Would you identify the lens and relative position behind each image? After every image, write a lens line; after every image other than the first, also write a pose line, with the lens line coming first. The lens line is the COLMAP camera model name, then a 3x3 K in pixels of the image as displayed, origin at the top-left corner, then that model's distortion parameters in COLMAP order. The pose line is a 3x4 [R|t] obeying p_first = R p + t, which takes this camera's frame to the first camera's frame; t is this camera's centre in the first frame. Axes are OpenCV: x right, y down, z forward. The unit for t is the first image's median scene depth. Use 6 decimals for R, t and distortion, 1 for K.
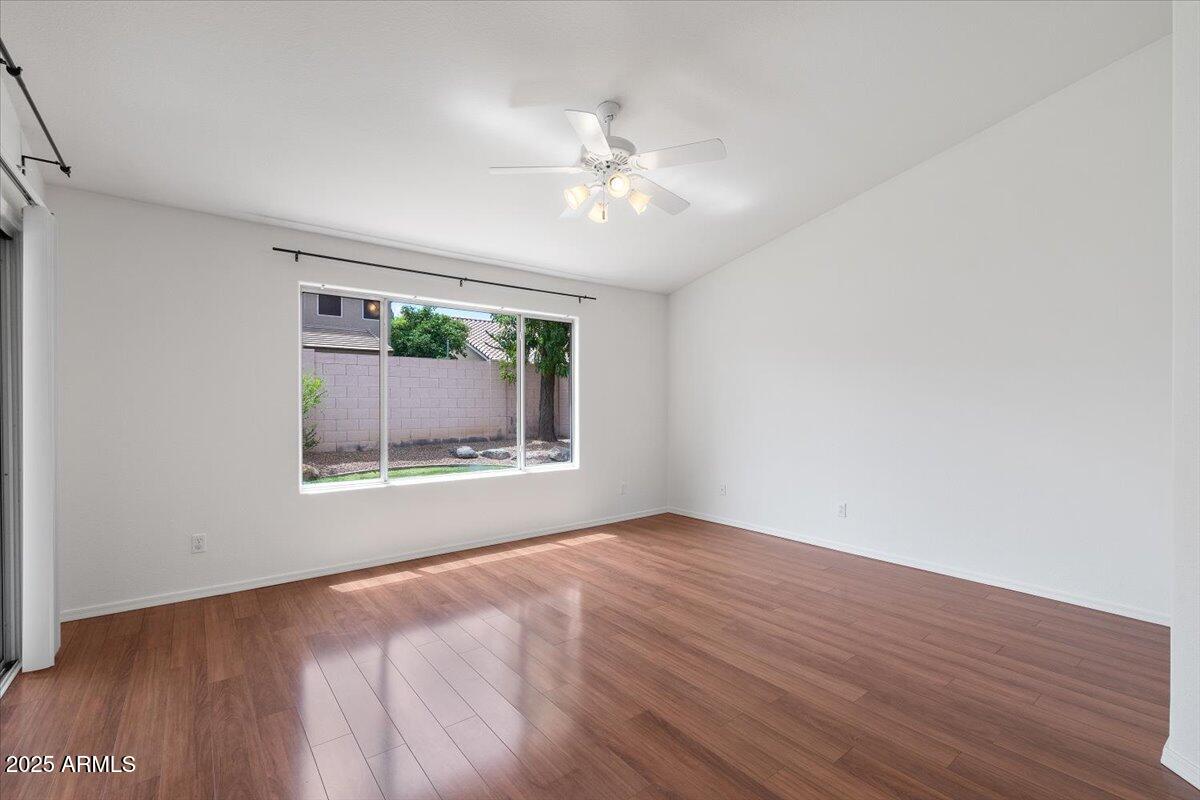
lens RADIAL K [[519.9, 0, 594.1], [0, 519.9, 401.4], [0, 0, 1]] dist [-0.000696, -0.000005]
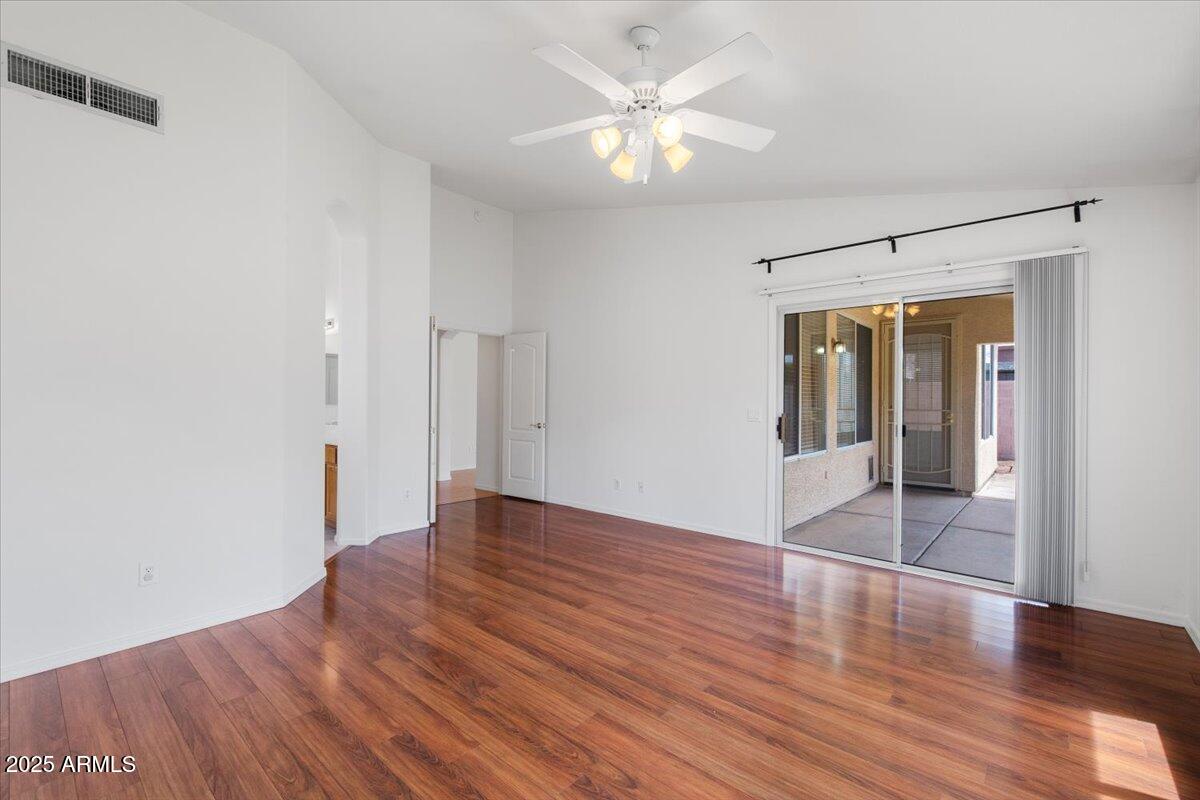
lens RADIAL K [[519.9, 0, 594.1], [0, 519.9, 401.4], [0, 0, 1]] dist [-0.000696, -0.000005]
pose [[-0.982374, -0.003736, -0.186887, 0.233231], [-0.003604, 0.999993, -0.001049, 0.005249], [0.186890, -0.000357, -0.982381, 1.667262]]
